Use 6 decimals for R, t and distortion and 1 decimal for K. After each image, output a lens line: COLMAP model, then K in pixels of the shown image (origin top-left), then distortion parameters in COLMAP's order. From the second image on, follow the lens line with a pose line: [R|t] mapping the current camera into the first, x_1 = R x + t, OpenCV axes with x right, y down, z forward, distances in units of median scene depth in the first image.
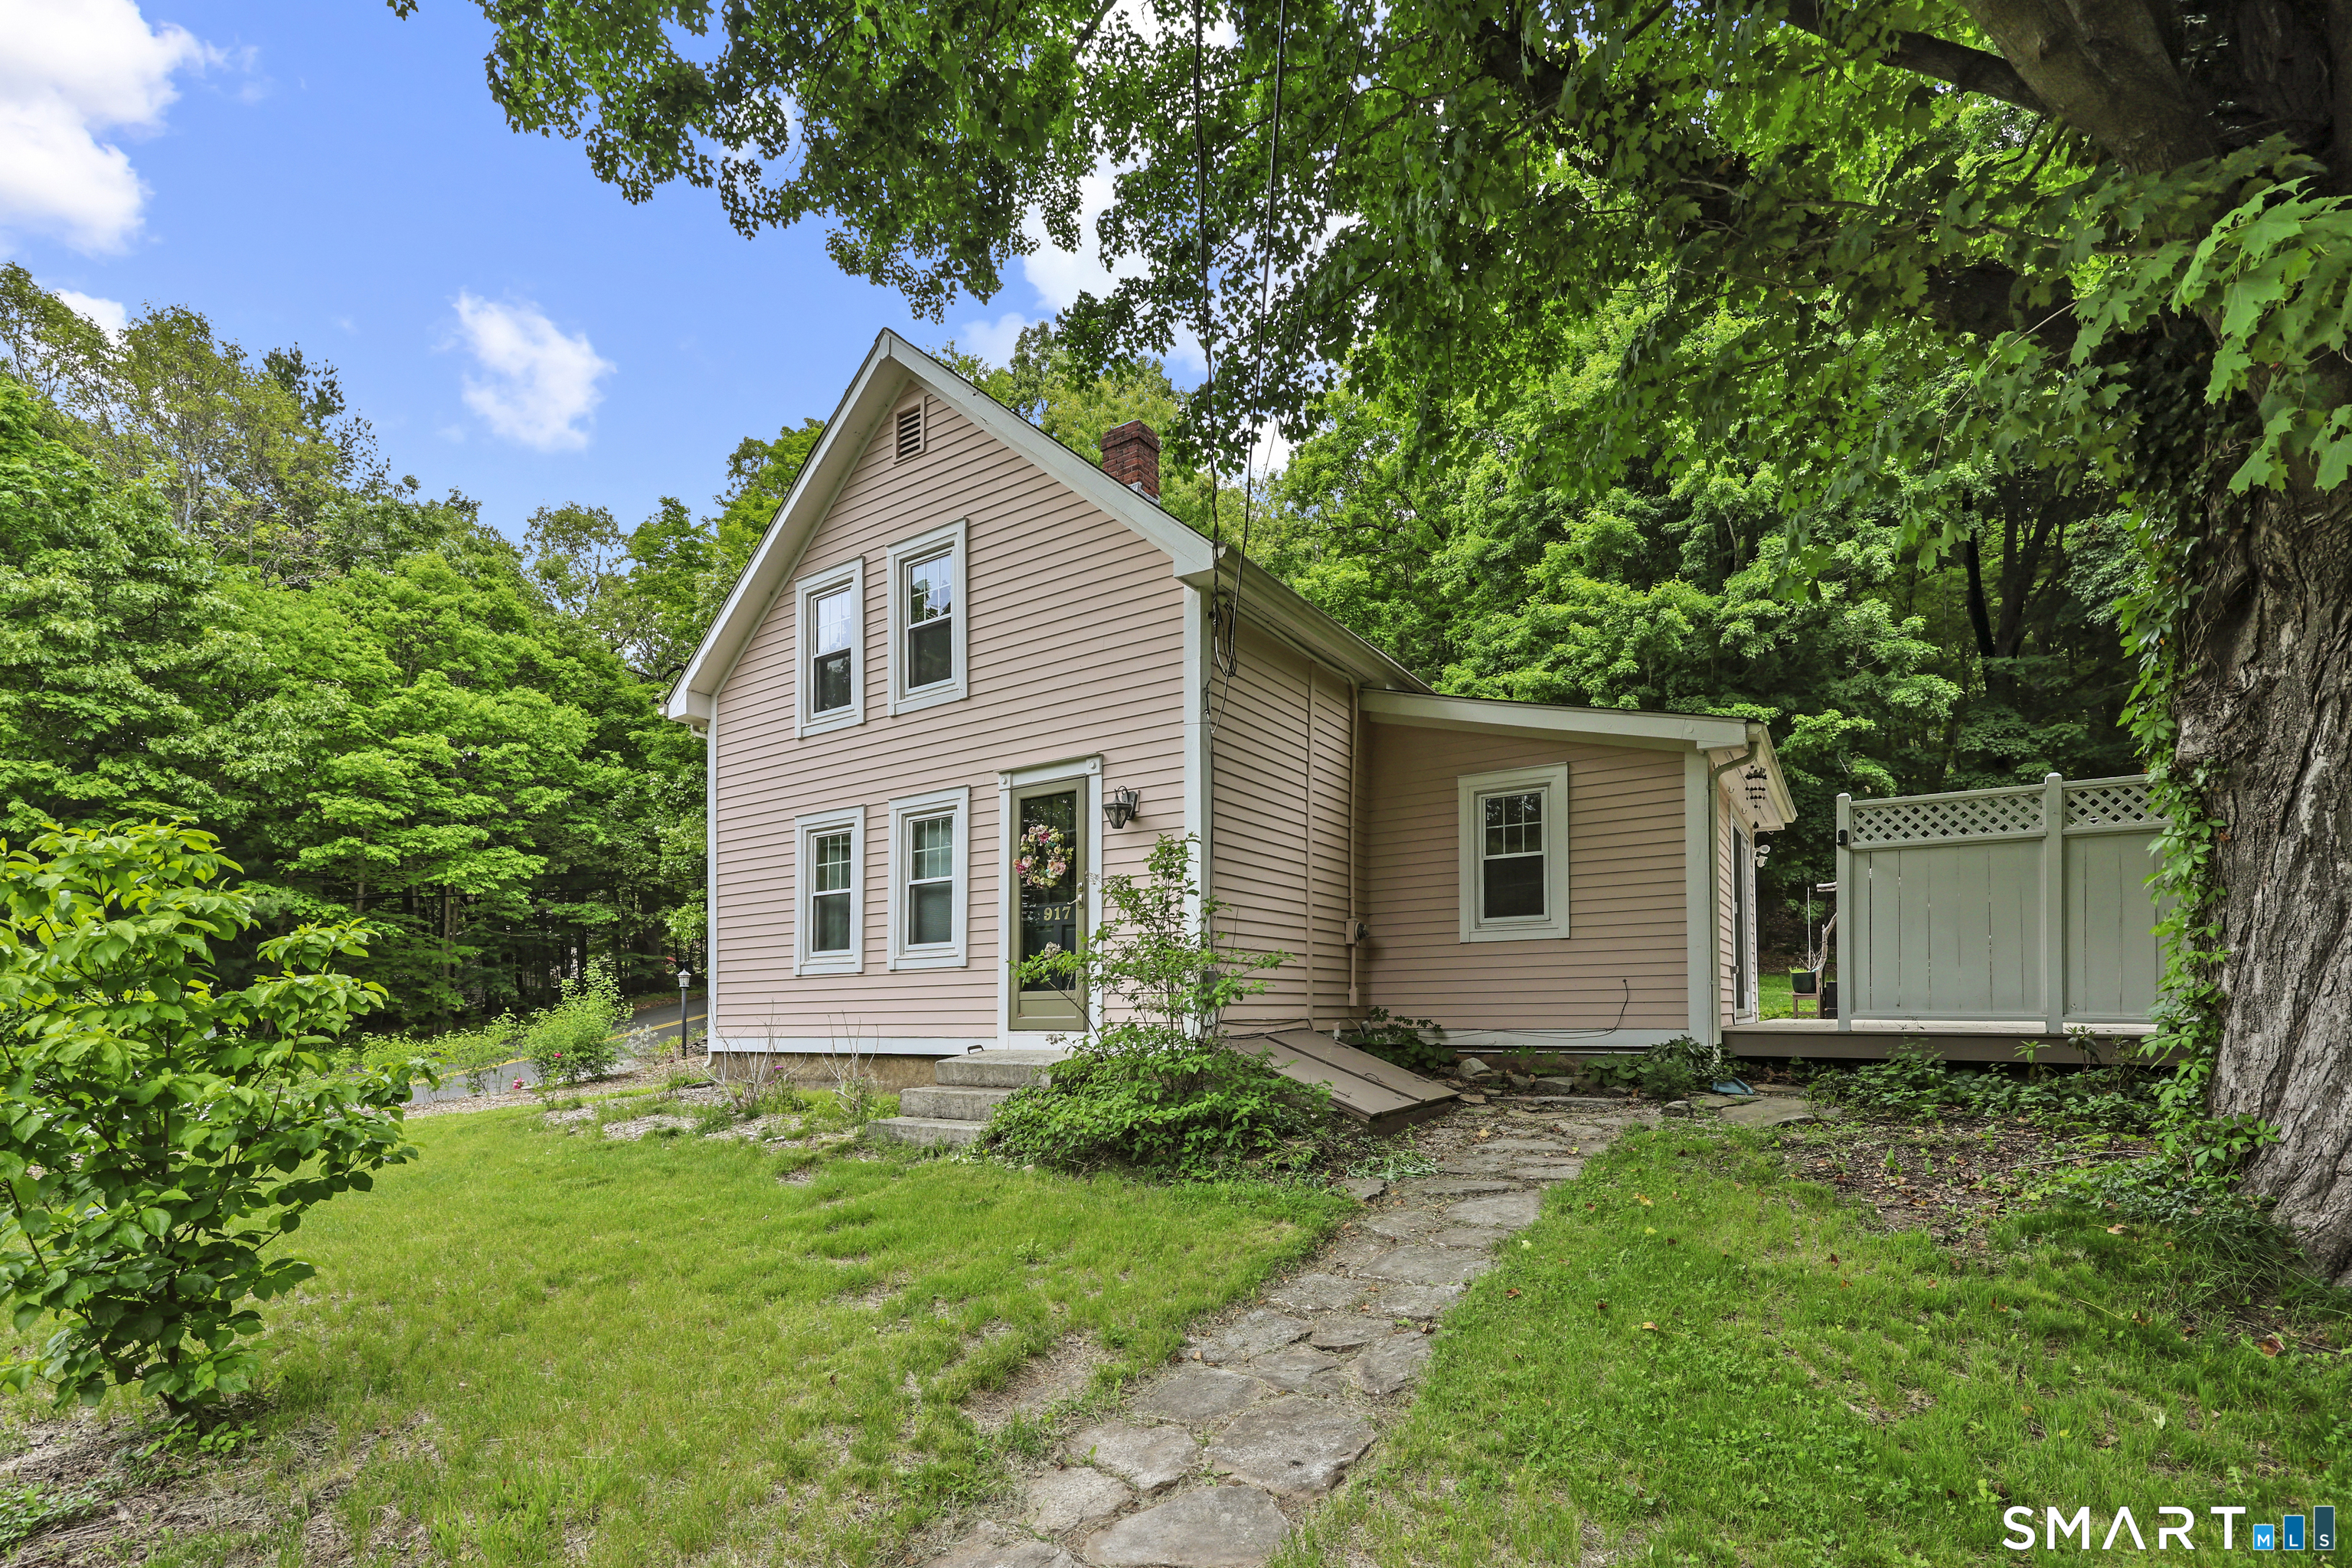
lens RADIAL K [[946.7, 0, 1201.6], [0, 946.7, 773.8], [0, 0, 1]] dist [0.000409, -0.000019]
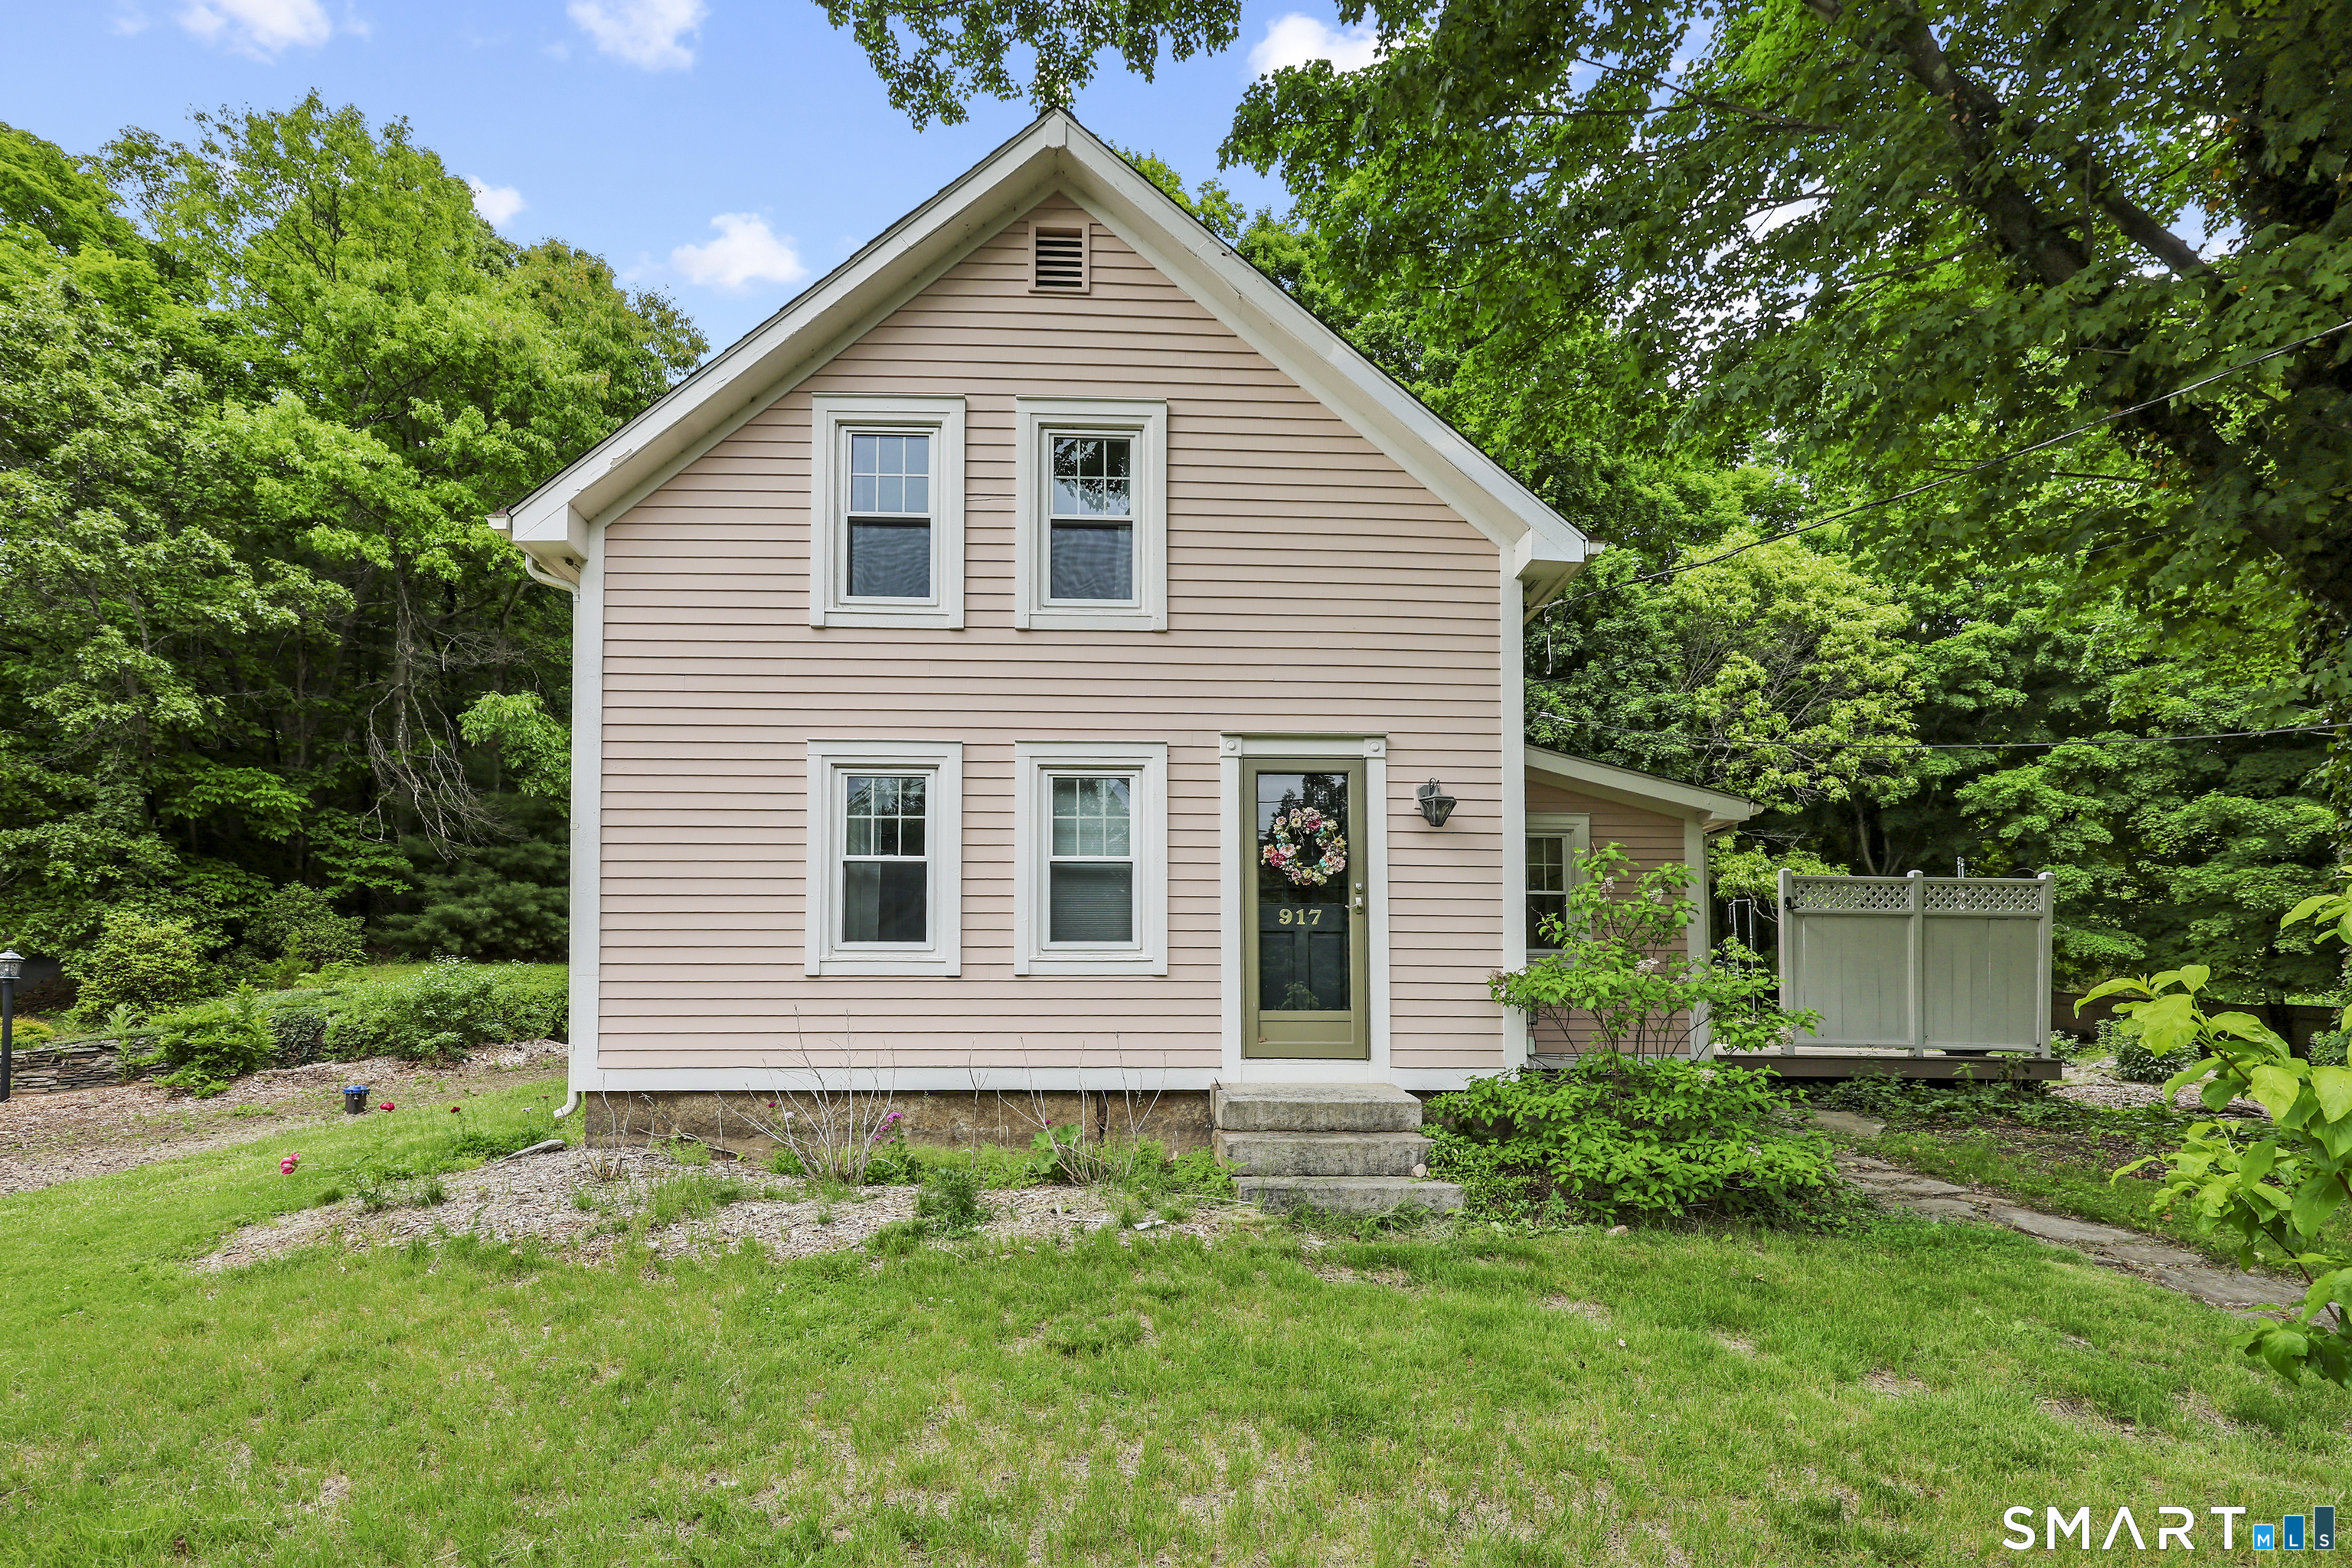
lens RADIAL K [[962.8, 0, 1162.6], [0, 962.8, 792.0], [0, 0, 1]] dist [0.000394, 0.000020]
pose [[0.835989, 0.141565, 0.530172, -0.639851], [-0.142975, 0.988972, -0.038627, 0.080547], [-0.529793, -0.043509, 0.847010, 0.320567]]
